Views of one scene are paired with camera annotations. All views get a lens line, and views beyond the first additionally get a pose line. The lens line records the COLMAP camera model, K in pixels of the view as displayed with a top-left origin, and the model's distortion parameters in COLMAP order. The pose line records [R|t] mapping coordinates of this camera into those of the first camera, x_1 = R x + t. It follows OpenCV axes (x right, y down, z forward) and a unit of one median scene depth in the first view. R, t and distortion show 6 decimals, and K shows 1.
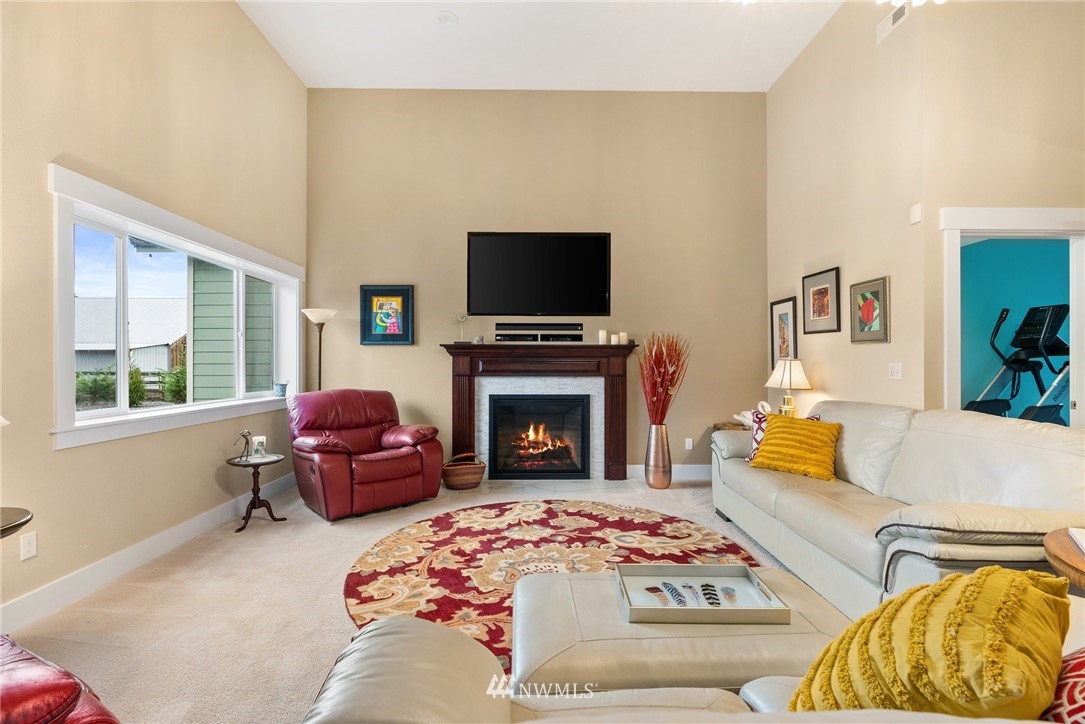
lens RADIAL K [[496.0, 0, 537.9], [0, 496.0, 361.6], [0, 0, 1]] dist [-0.001054, 0.000416]
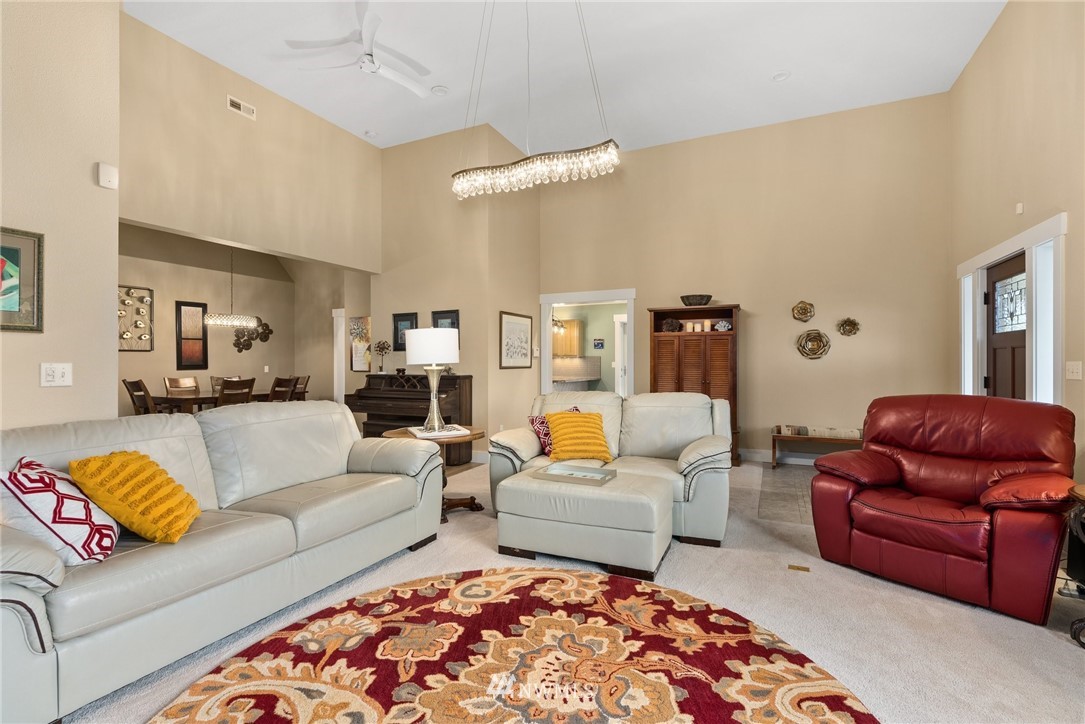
lens RADIAL K [[496.0, 0, 537.9], [0, 496.0, 361.6], [0, 0, 1]] dist [-0.001054, 0.000416]
pose [[-0.898915, 0.002066, 0.438118, -0.256587], [-0.000459, 0.999984, -0.005657, 0.004583], [-0.438122, -0.005286, -0.898900, 1.682721]]
